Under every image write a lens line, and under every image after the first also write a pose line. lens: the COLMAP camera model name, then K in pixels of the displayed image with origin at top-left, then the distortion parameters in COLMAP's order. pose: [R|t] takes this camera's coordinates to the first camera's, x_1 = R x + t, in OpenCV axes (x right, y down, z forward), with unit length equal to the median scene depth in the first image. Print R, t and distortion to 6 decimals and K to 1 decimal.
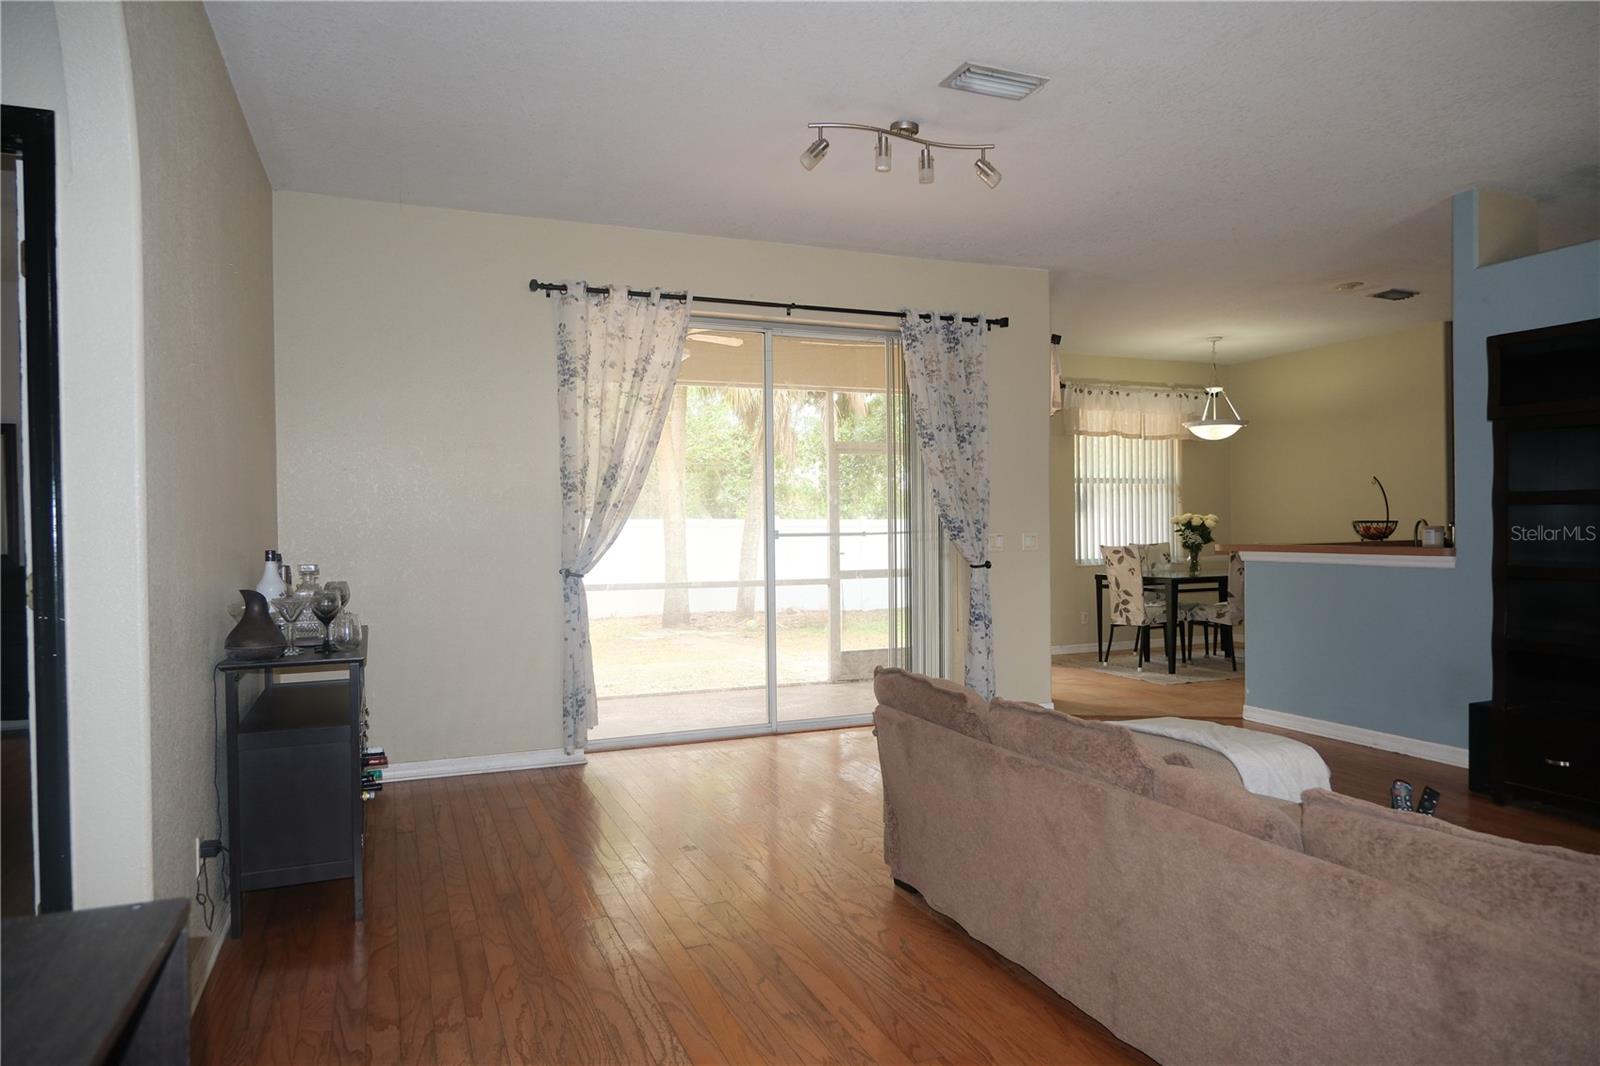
lens RADIAL K [[1000.0, 0, 807.1], [0, 1000.0, 535.4], [0, 0, 1]] dist [-0.018681, 0.008501]
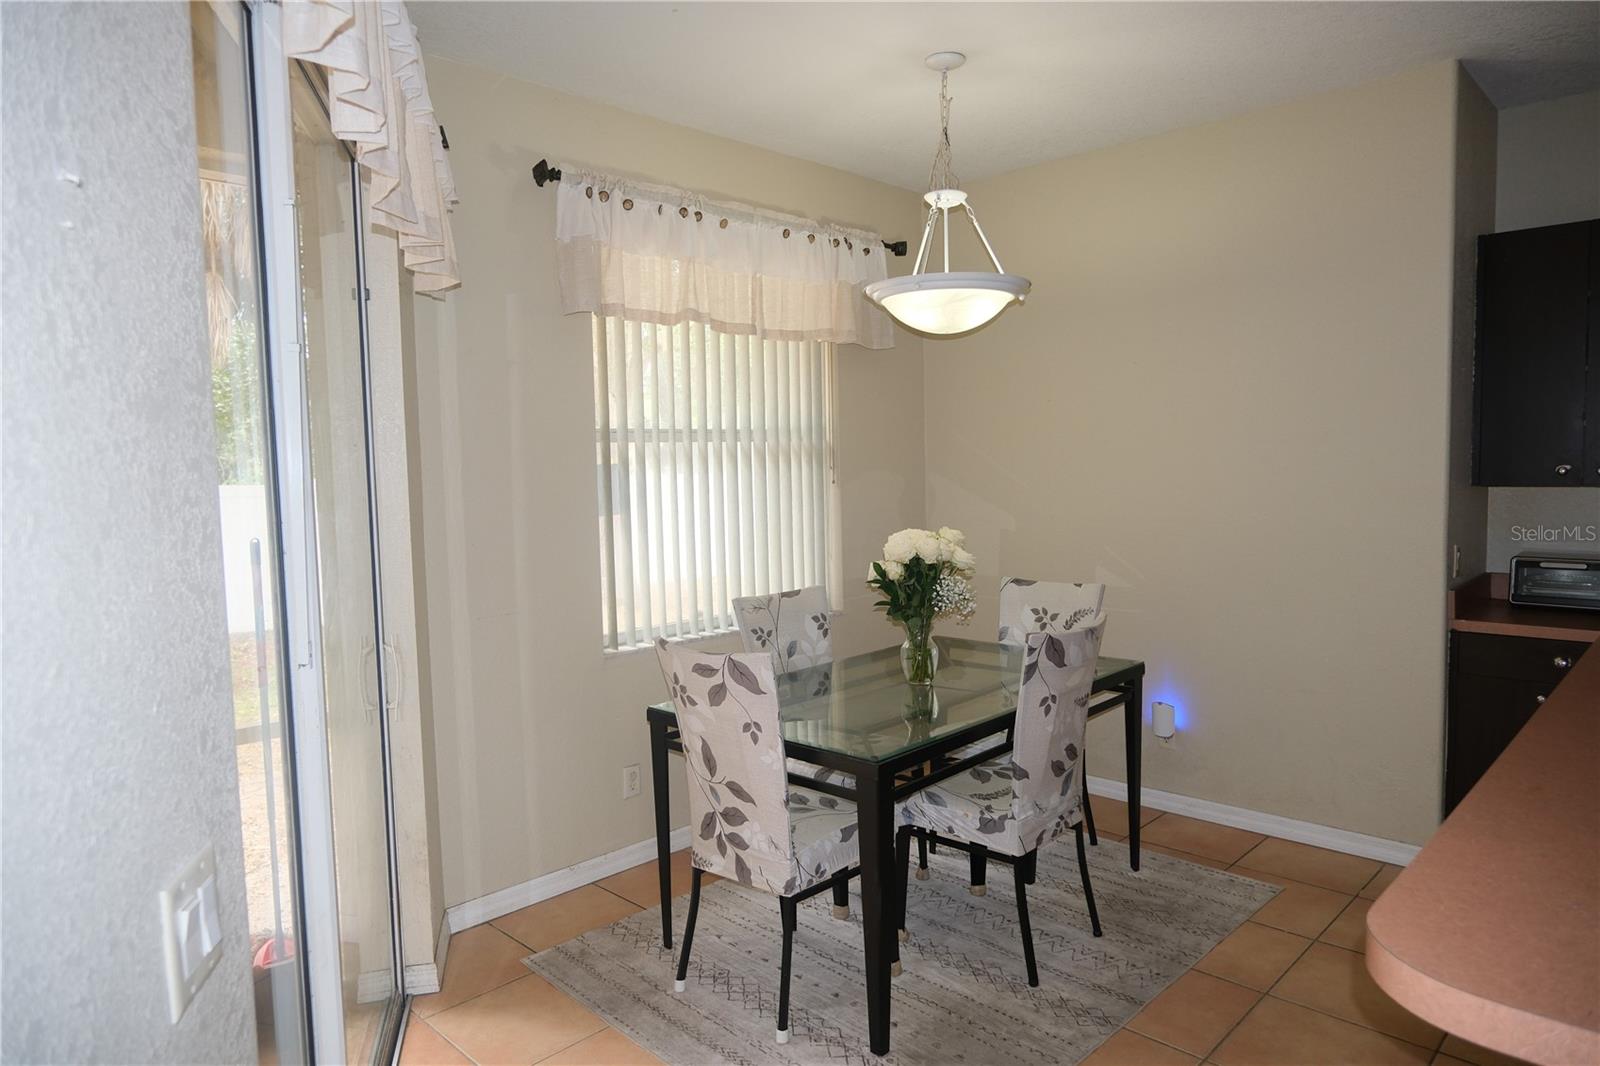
lens RADIAL K [[1000.0, 0, 807.1], [0, 1000.0, 535.4], [0, 0, 1]] dist [-0.018681, 0.008501]
pose [[0.918731, -0.036690, 0.393176, 0.241440], [0.013116, 0.997960, 0.062477, -0.050312], [-0.394667, -0.052243, 0.917338, 0.778062]]
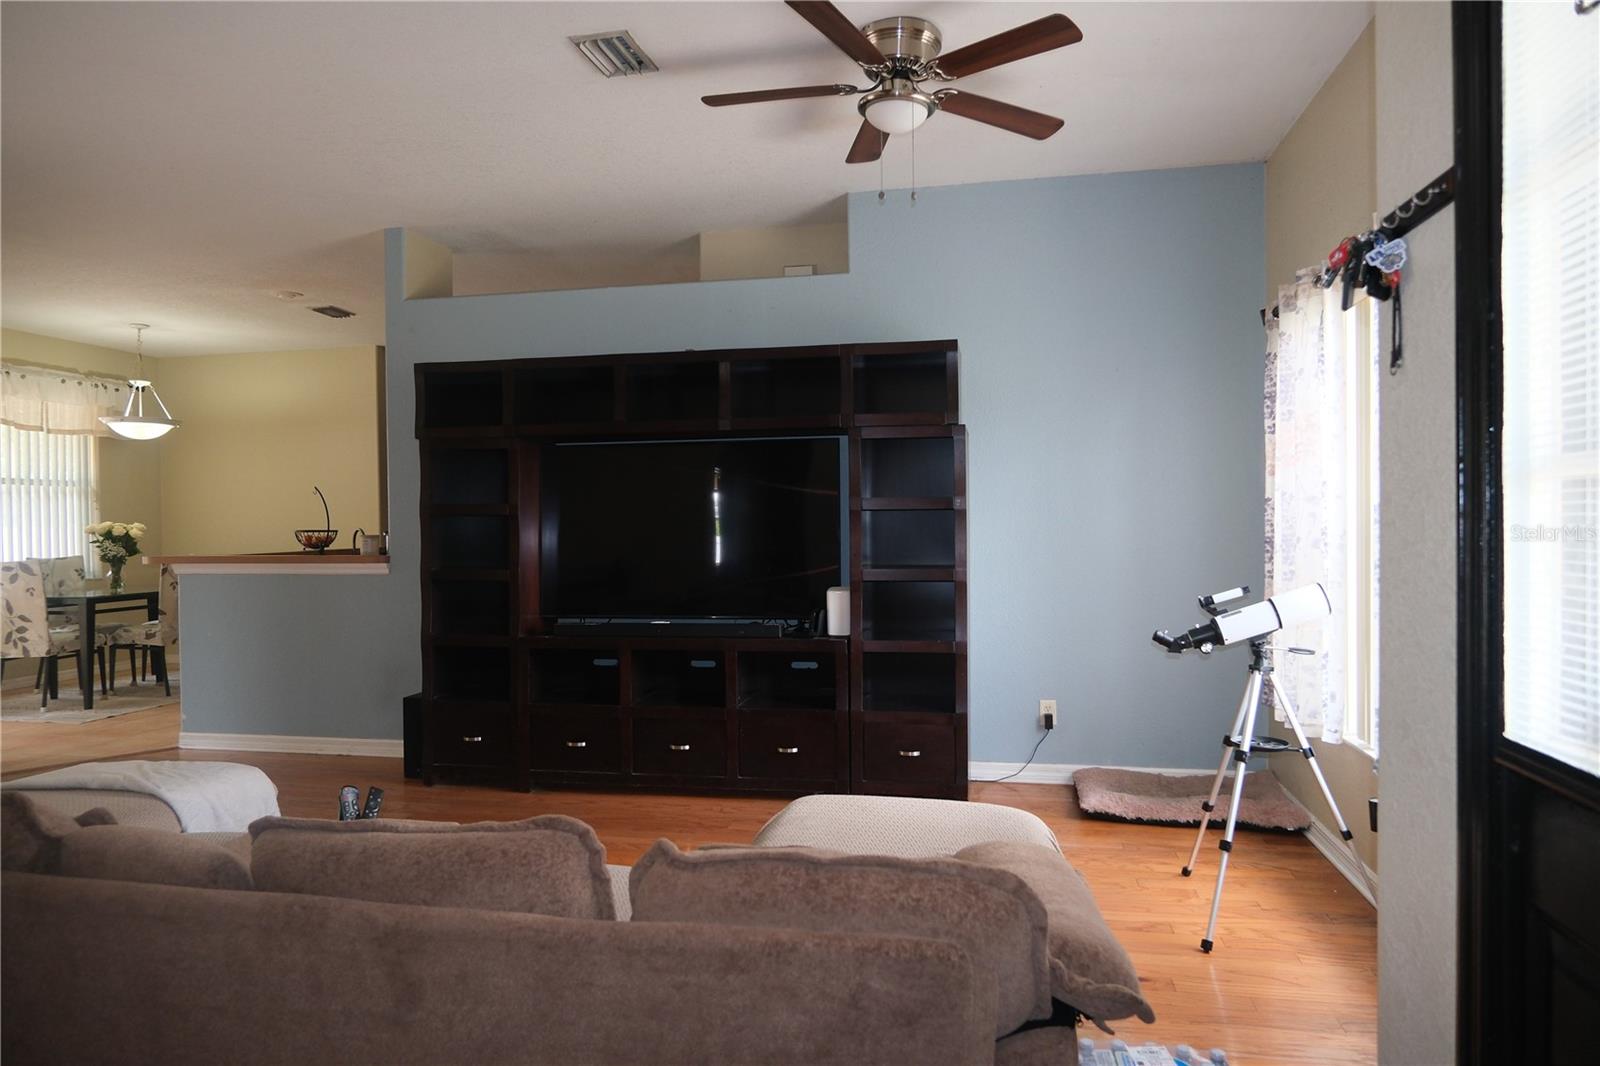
lens RADIAL K [[1000.0, 0, 807.1], [0, 1000.0, 535.4], [0, 0, 1]] dist [-0.018681, 0.008501]
pose [[0.558591, -0.004767, 0.829429, 0.005313], [0.012404, 0.999920, -0.002607, -0.000365], [-0.829350, 0.011744, 0.558605, 0.012413]]
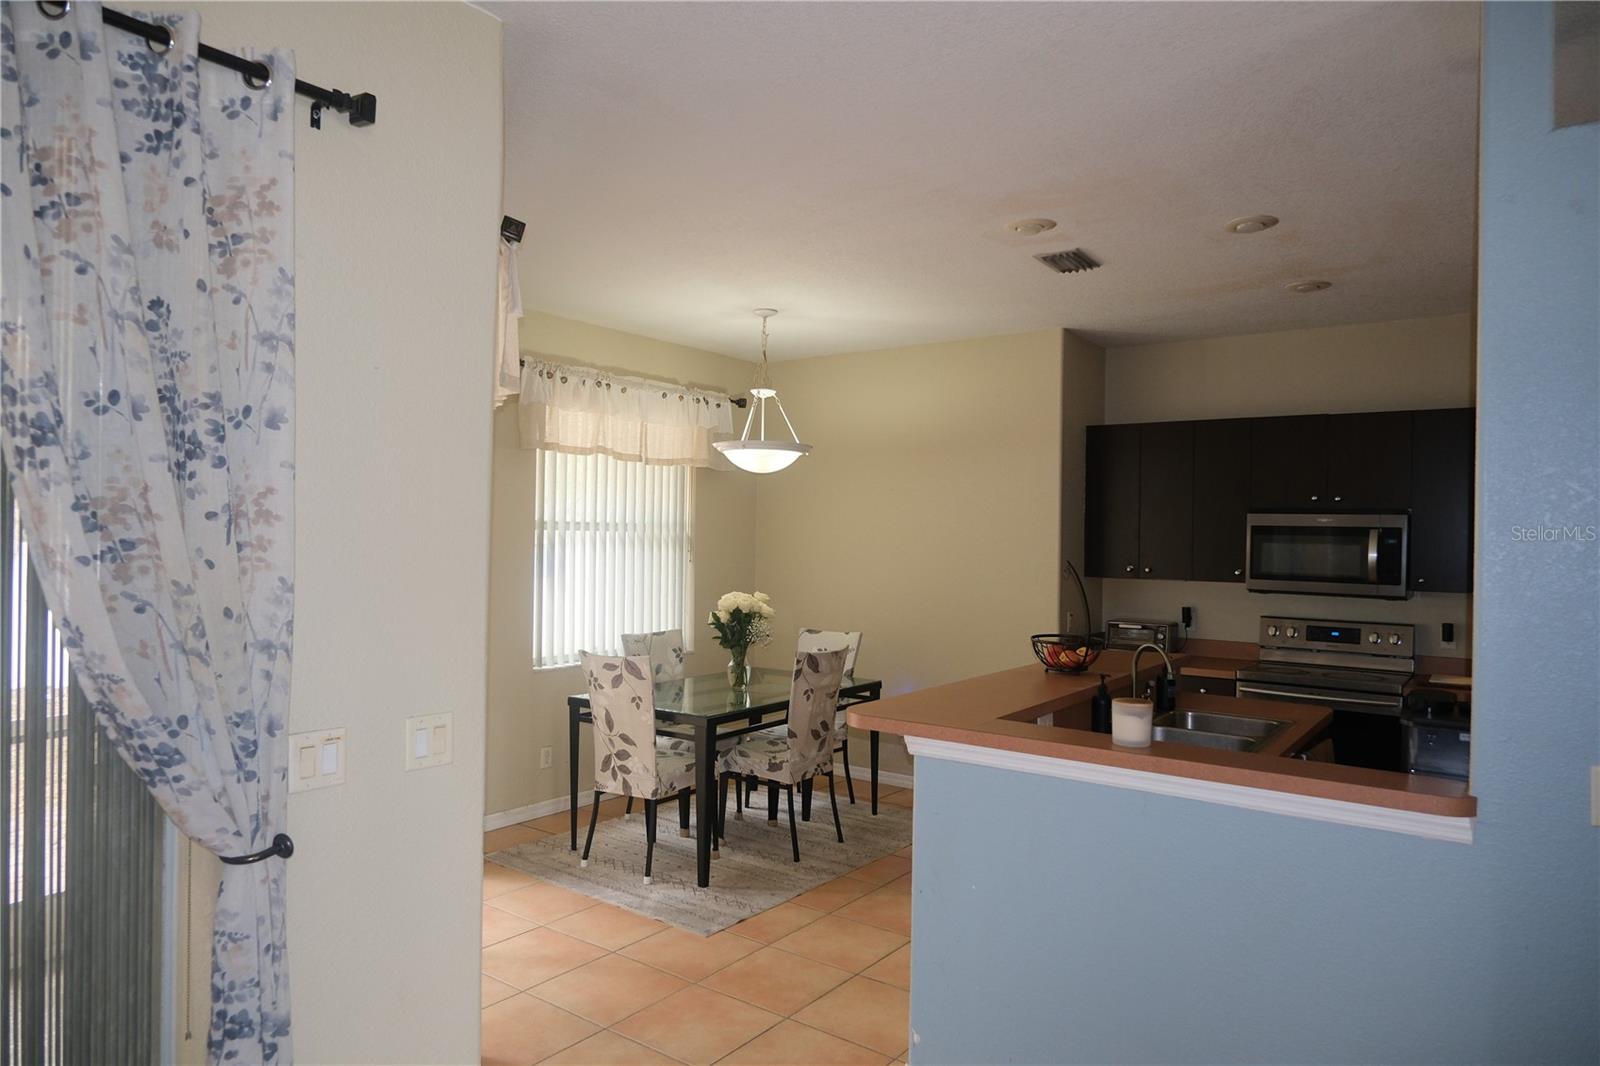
lens RADIAL K [[1000.0, 0, 807.1], [0, 1000.0, 535.4], [0, 0, 1]] dist [-0.018681, 0.008501]
pose [[0.856031, 0.026695, 0.516235, 0.128483], [-0.022061, 0.999642, -0.015110, -0.055879], [-0.516454, 0.001546, 0.856314, 0.522161]]
